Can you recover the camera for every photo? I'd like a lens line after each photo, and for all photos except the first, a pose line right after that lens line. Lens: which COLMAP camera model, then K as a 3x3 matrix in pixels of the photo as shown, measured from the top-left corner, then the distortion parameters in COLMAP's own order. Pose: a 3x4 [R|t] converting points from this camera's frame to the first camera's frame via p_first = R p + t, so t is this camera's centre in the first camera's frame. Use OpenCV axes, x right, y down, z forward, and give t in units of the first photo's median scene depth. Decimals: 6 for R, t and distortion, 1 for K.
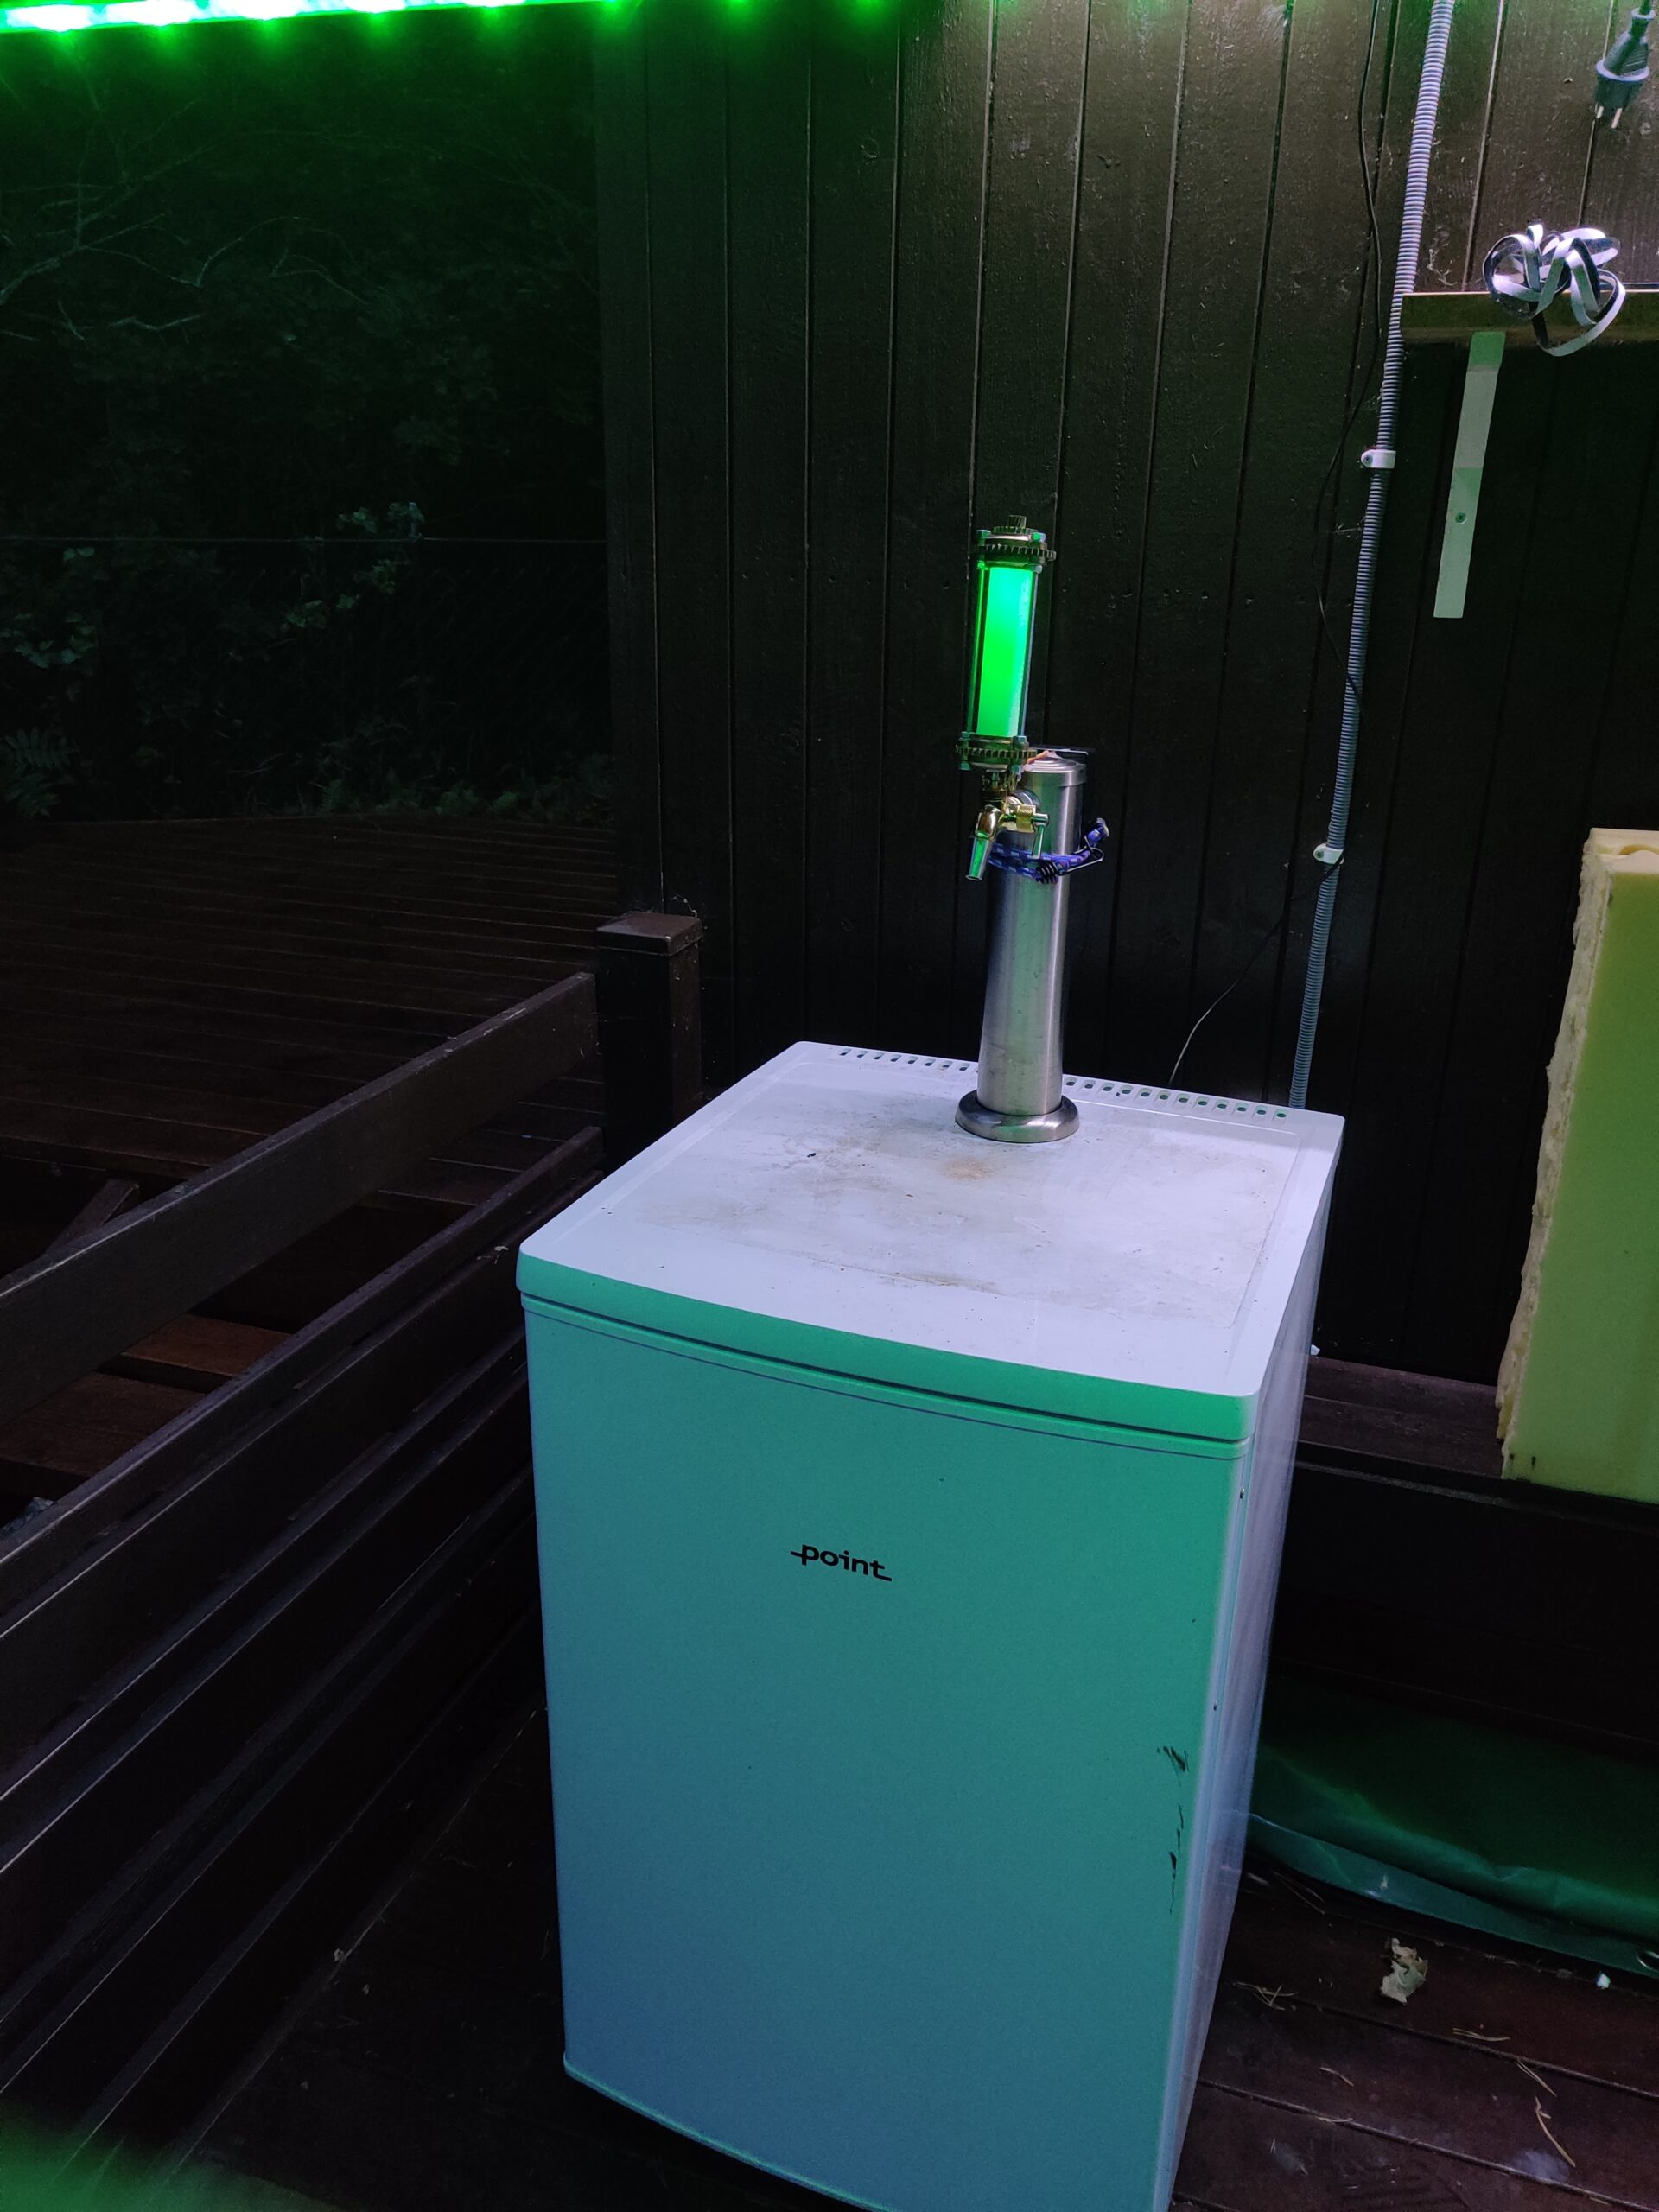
lens RADIAL K [[1687.9, 0, 837.6], [0, 1687.9, 1107.1], [0, 0, 1]] dist [0.036622, 0.011040]
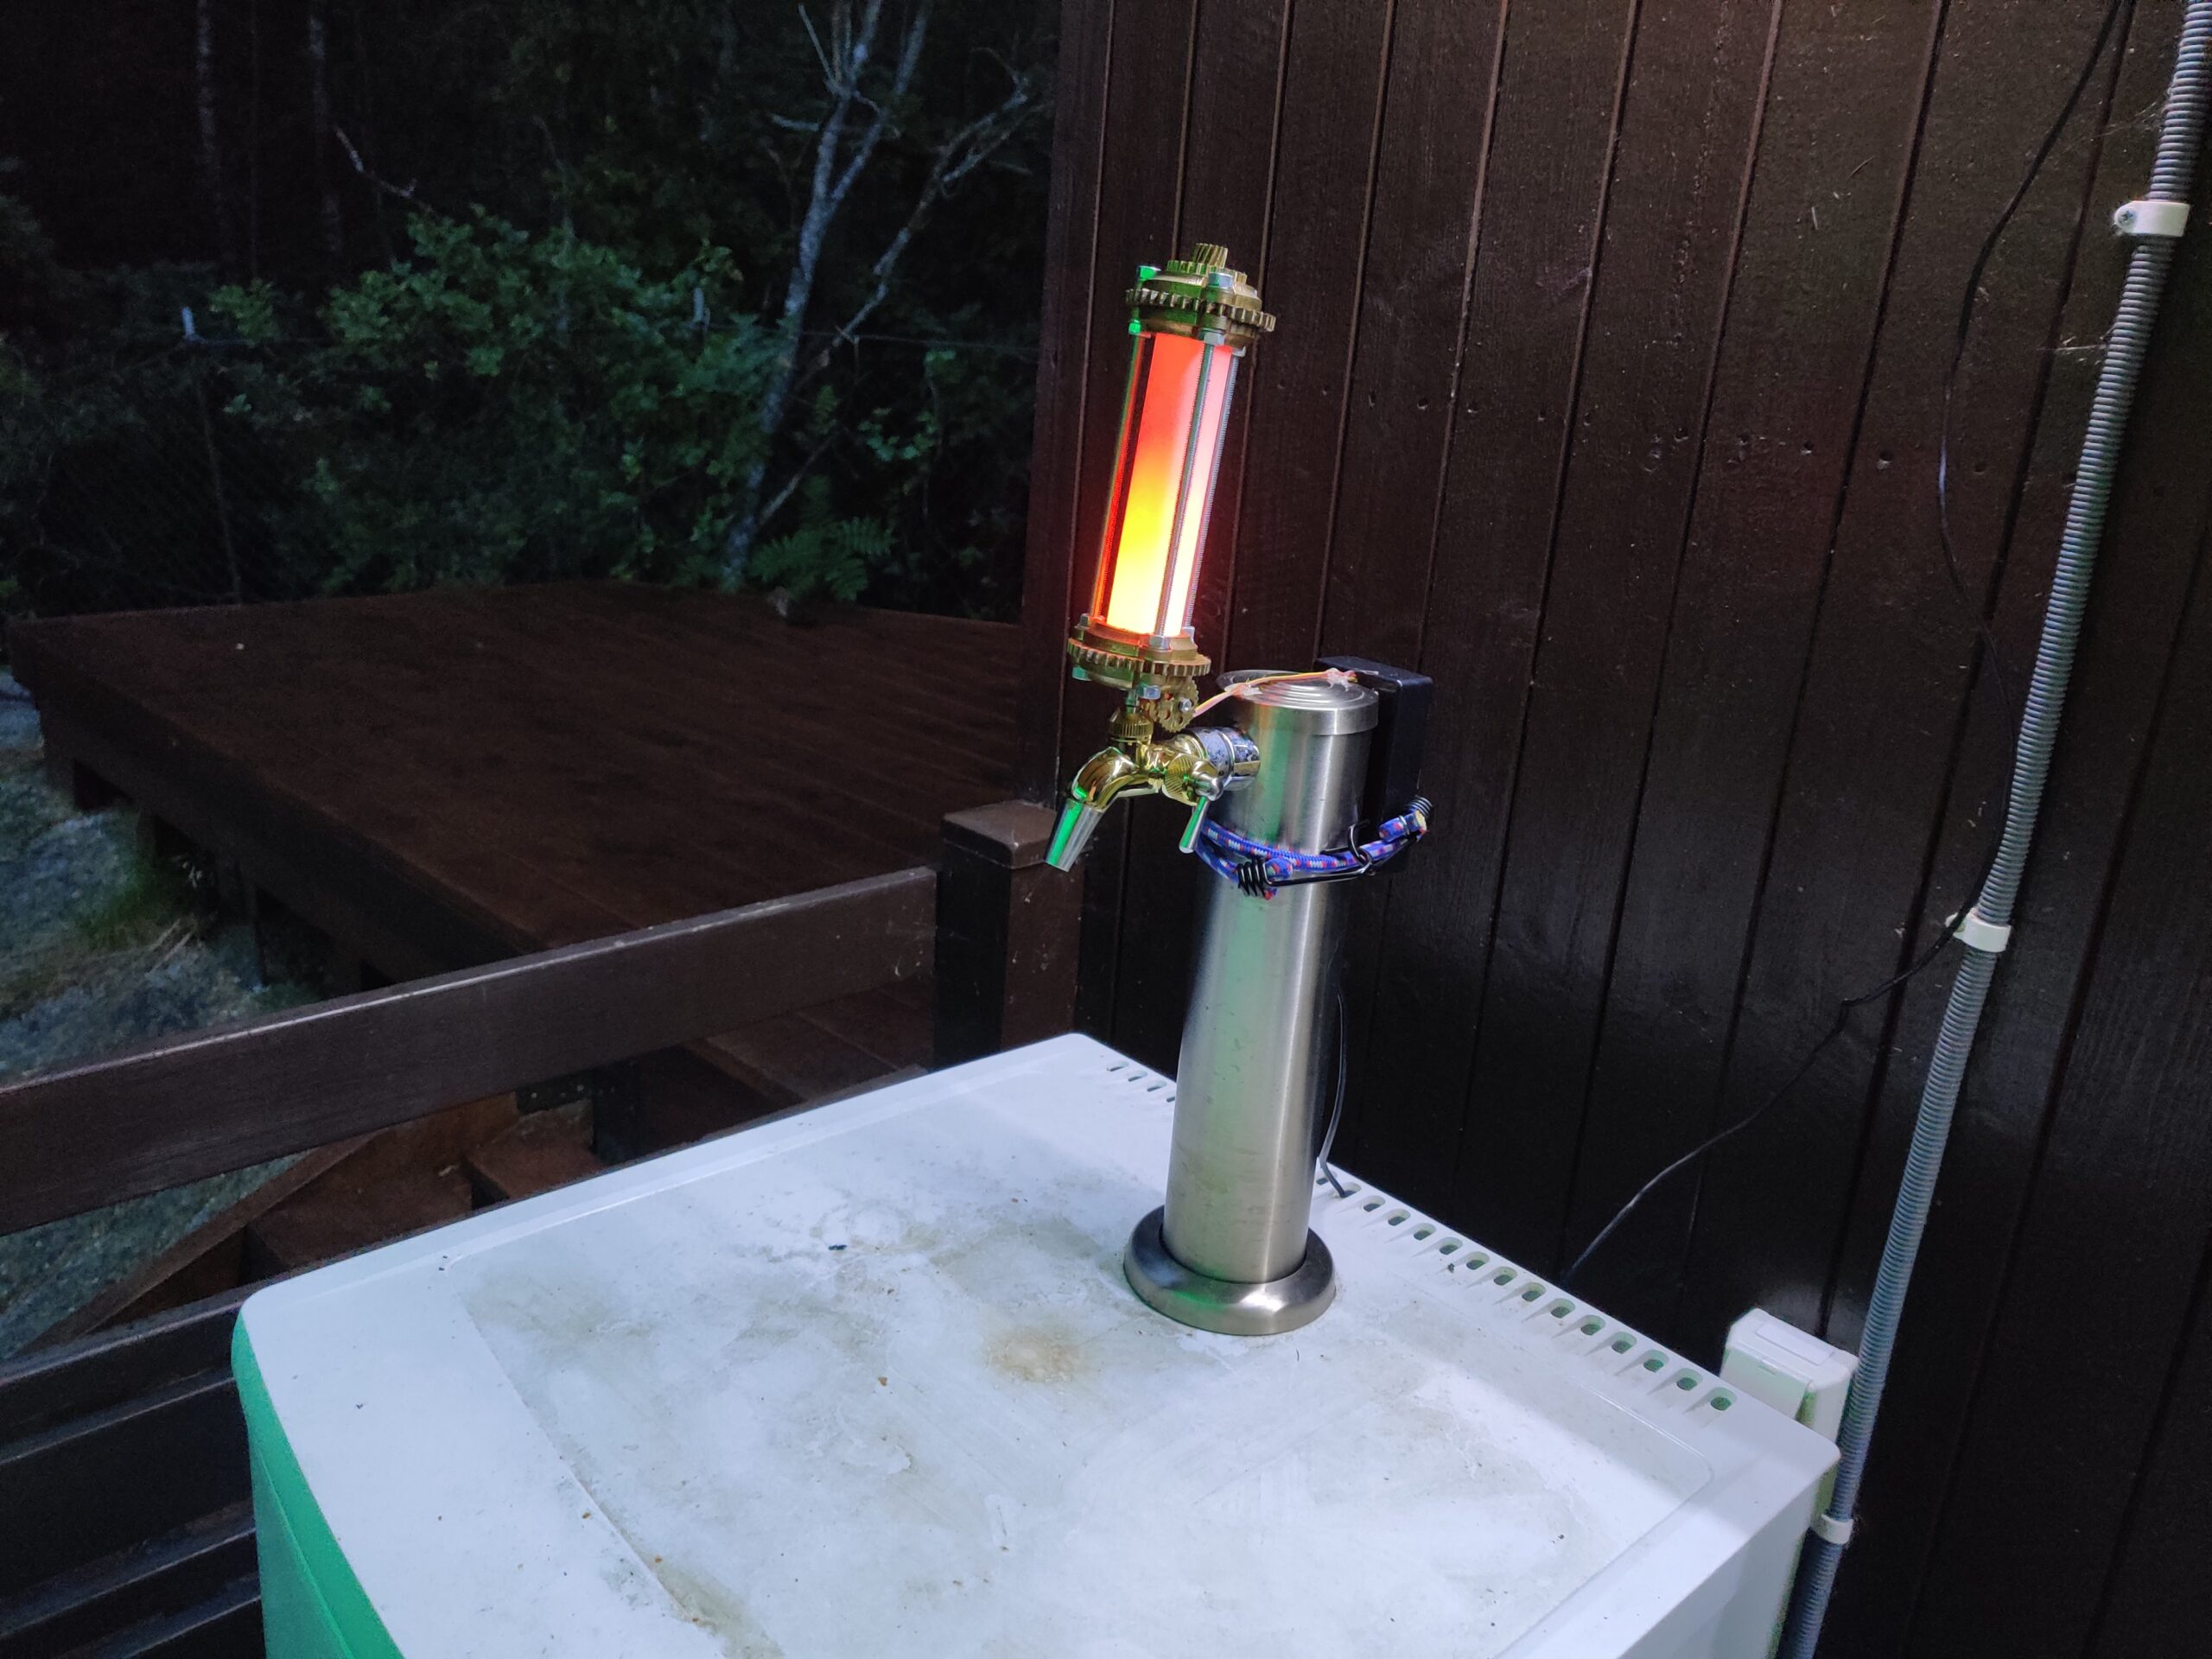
lens RADIAL K [[1667.0, 0, 1101.2], [0, 1667.0, 796.8], [0, 0, 1]] dist [0.030053, -0.010171]
pose [[0.894984, 0.173790, -0.410853, 0.273152], [-0.208910, 0.977041, -0.041794, -0.118599], [0.394157, 0.123236, 0.910743, 0.425210]]
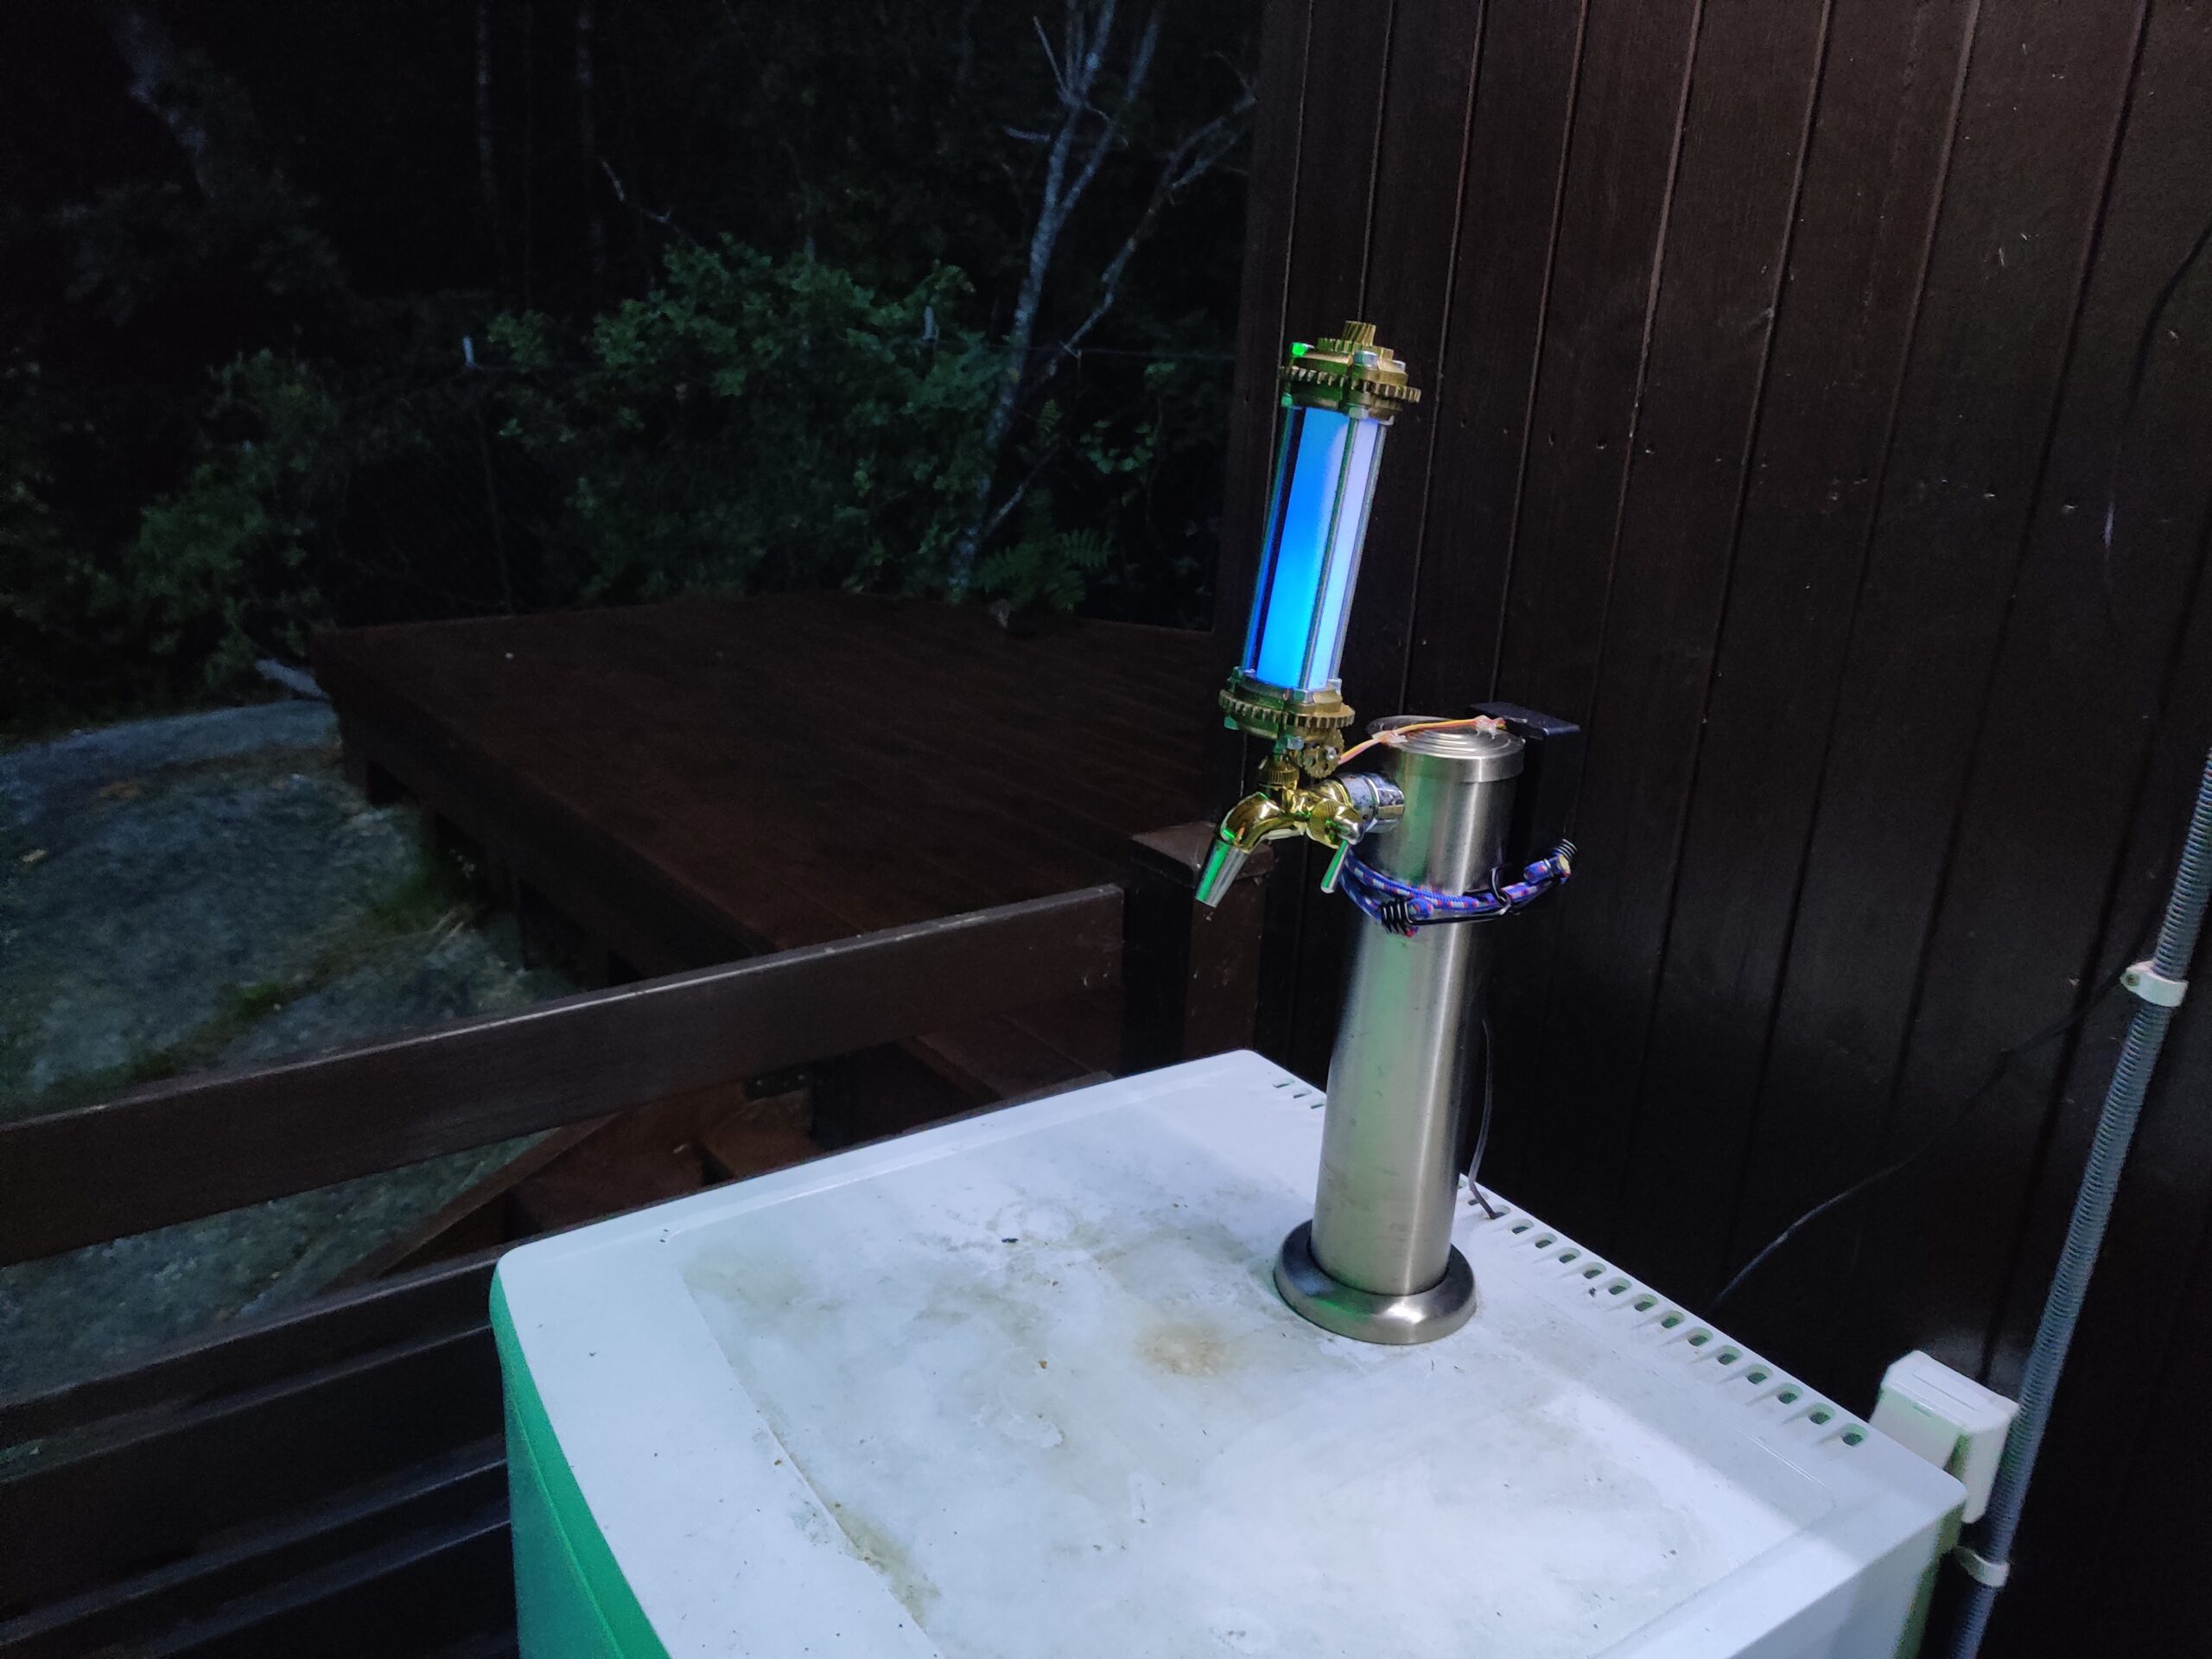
lens RADIAL K [[1663.7, 0, 1096.3], [0, 1663.7, 841.3], [0, 0, 1]] dist [0.026654, 0.000187]
pose [[0.827441, 0.202135, -0.523911, 0.306652], [-0.228864, 0.973356, 0.014081, -0.134234], [0.512799, 0.108253, 0.851657, 0.399965]]
